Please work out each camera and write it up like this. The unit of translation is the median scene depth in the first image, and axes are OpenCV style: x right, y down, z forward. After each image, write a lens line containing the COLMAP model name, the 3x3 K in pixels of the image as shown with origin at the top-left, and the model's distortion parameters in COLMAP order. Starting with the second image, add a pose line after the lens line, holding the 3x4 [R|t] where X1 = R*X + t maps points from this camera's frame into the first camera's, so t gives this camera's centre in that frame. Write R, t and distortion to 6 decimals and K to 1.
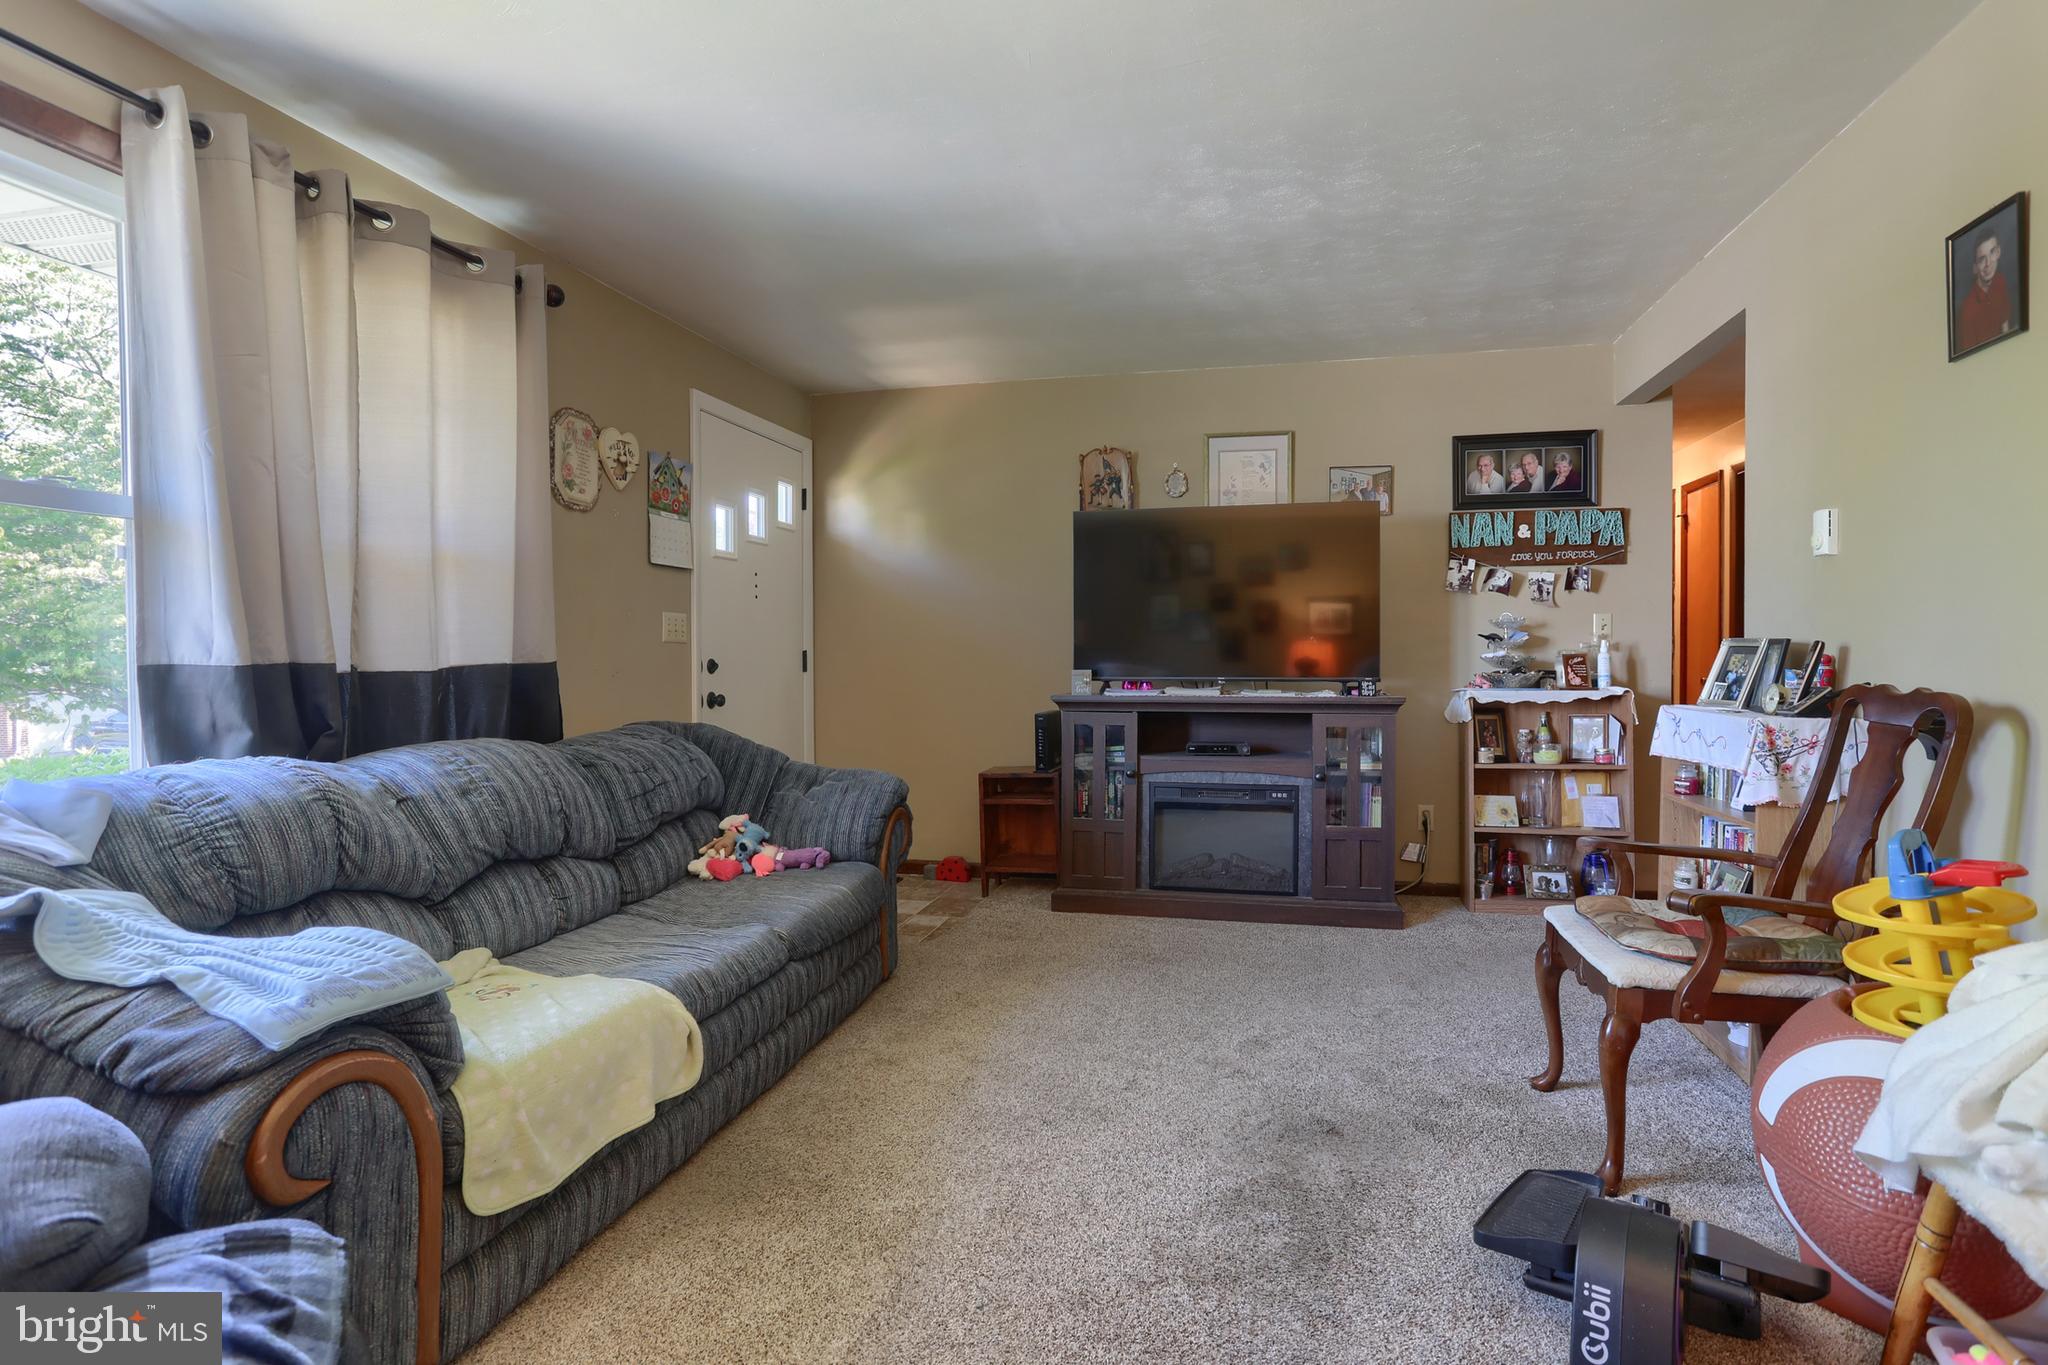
lens RADIAL K [[1013.1, 0, 1032.8], [0, 1013.1, 655.7], [0, 0, 1]] dist [-0.052789, 0.031317]
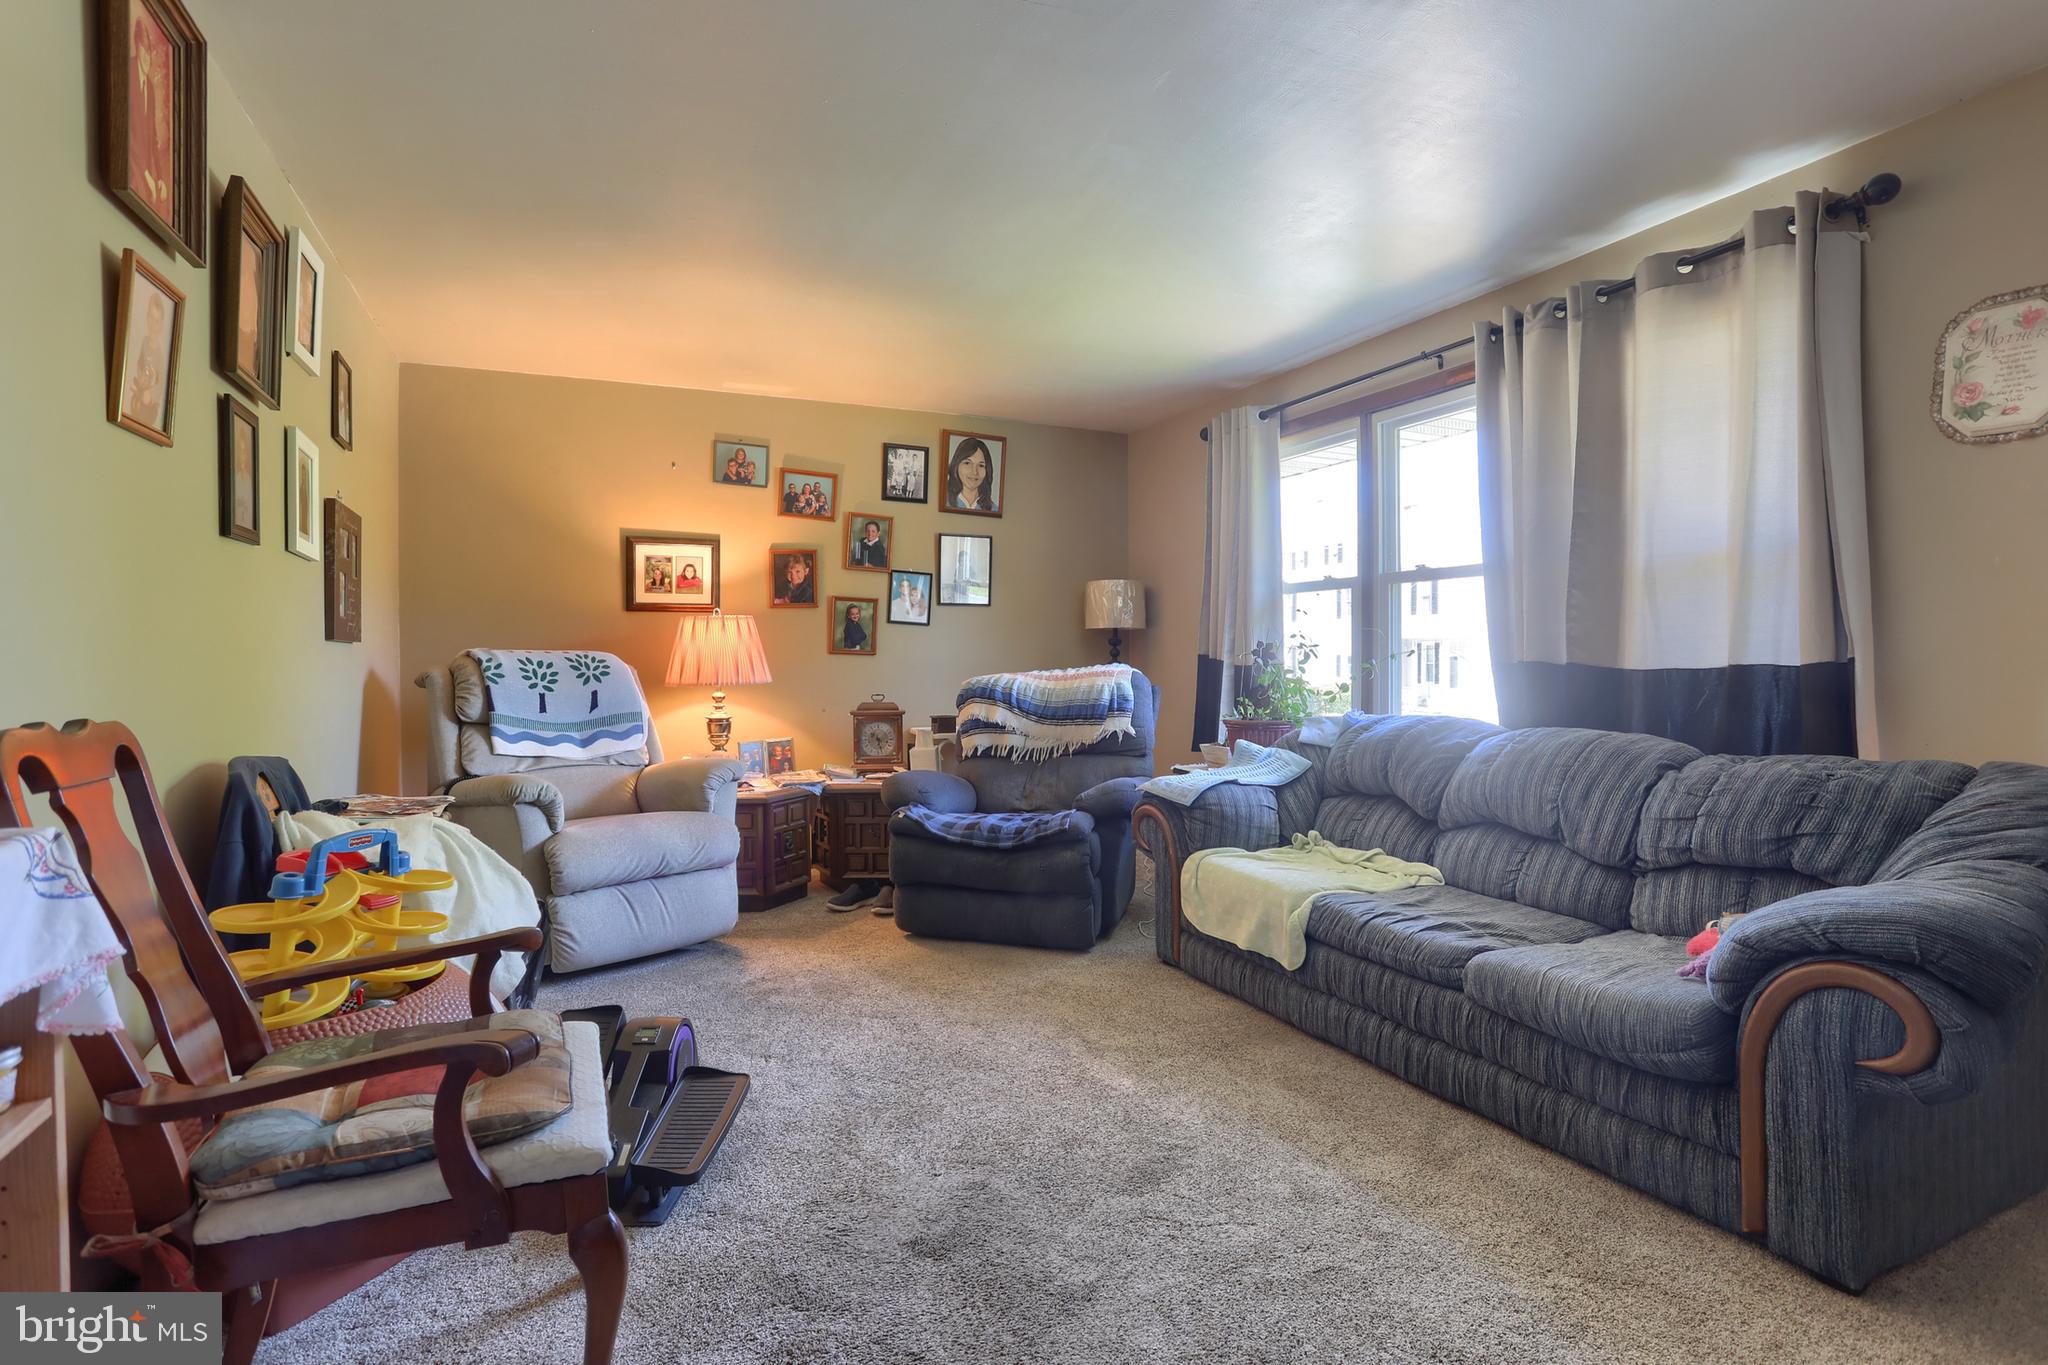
lens RADIAL K [[1013.1, 0, 1032.8], [0, 1013.1, 655.7], [0, 0, 1]] dist [-0.052789, 0.031317]
pose [[-0.787148, 0.003571, -0.616754, 0.569718], [0.003200, 0.999993, 0.001706, -0.004400], [0.616756, -0.000631, -0.787154, 1.342439]]
